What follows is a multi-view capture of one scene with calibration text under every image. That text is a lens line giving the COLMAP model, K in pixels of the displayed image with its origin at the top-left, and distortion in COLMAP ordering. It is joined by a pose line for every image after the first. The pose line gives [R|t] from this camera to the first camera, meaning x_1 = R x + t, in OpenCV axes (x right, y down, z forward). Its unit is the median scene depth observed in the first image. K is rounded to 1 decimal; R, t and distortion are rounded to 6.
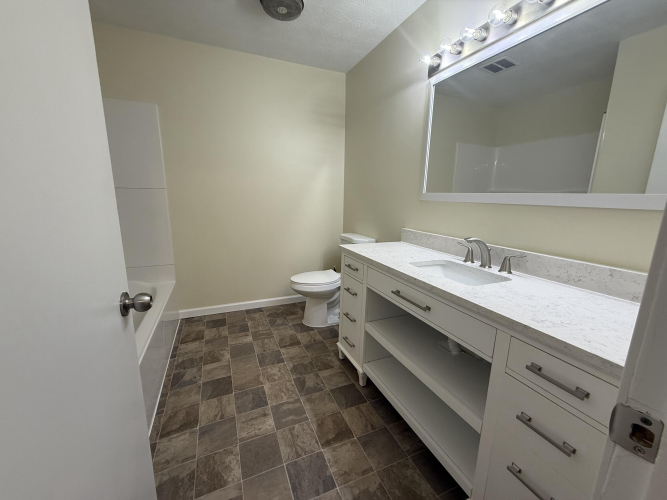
lens RADIAL K [[264.9, 0, 333.5], [0, 264.9, 250.0], [0, 0, 1]] dist [0.000020, -0.000082]
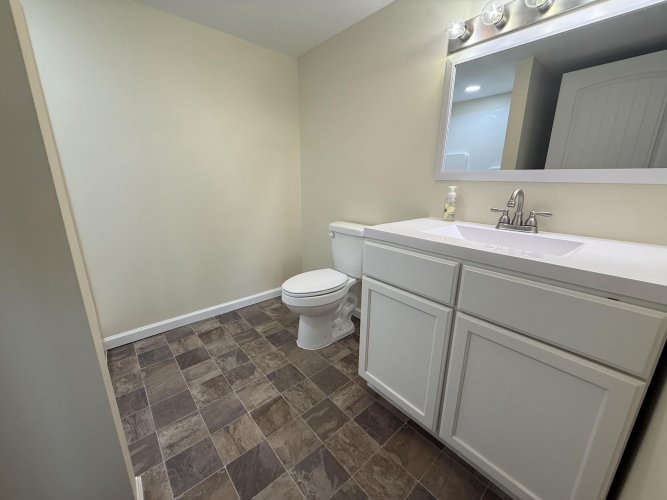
lens RADIAL K [[267.0, 0, 412.8], [0, 267.0, 299.1], [0, 0, 1]] dist [-0.001184, -0.000238]
pose [[-0.914573, 0.172655, -0.365714, -0.804886], [-0.082468, 0.805670, 0.586597, -0.384057], [0.395924, 0.566645, -0.722605, 1.788858]]
